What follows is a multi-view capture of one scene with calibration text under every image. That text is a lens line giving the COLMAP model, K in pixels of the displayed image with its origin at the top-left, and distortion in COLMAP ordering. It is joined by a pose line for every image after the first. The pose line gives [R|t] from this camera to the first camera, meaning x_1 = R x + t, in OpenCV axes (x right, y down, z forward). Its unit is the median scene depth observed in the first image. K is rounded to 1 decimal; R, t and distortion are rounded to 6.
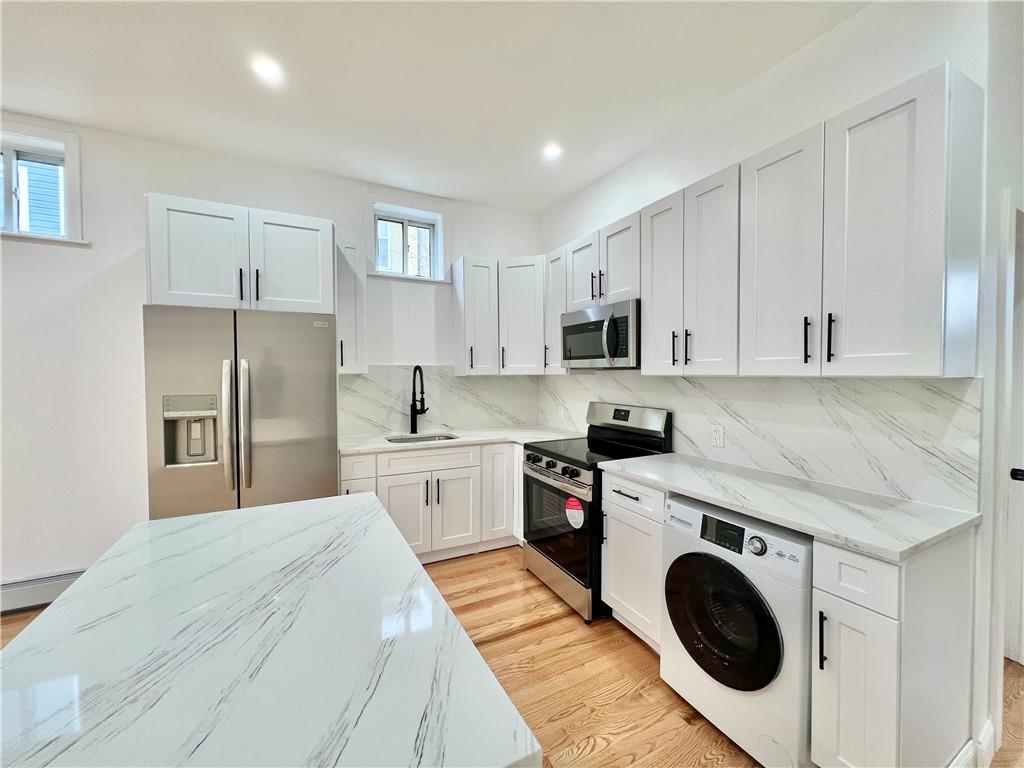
lens RADIAL K [[406.6, 0, 517.7], [0, 406.6, 385.8], [0, 0, 1]] dist [-0.000333, -0.000154]
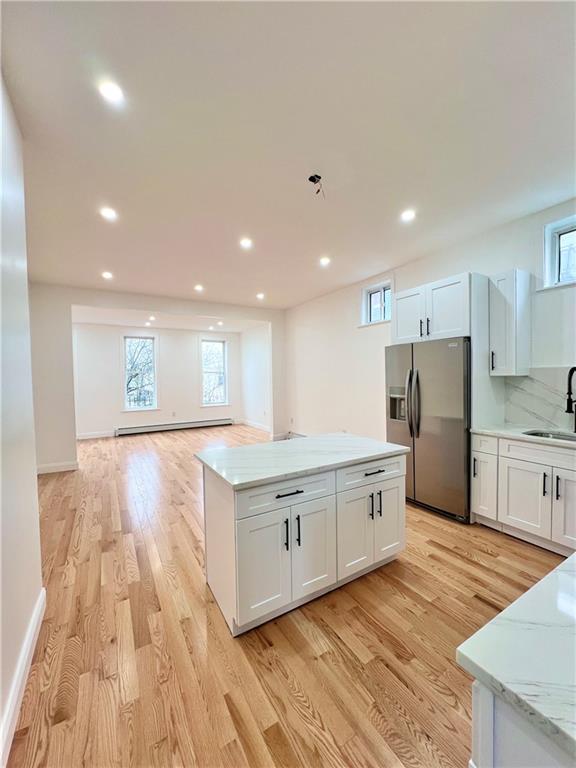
lens RADIAL K [[307.4, 0, 289.8], [0, 307.4, 379.5], [0, 0, 1]] dist [0.018400, -0.000127]
pose [[0.063821, 0.003990, -0.997953, 0.743164], [-0.017491, 0.999843, 0.002879, -0.010651], [0.997808, 0.017271, 0.063881, 0.348035]]
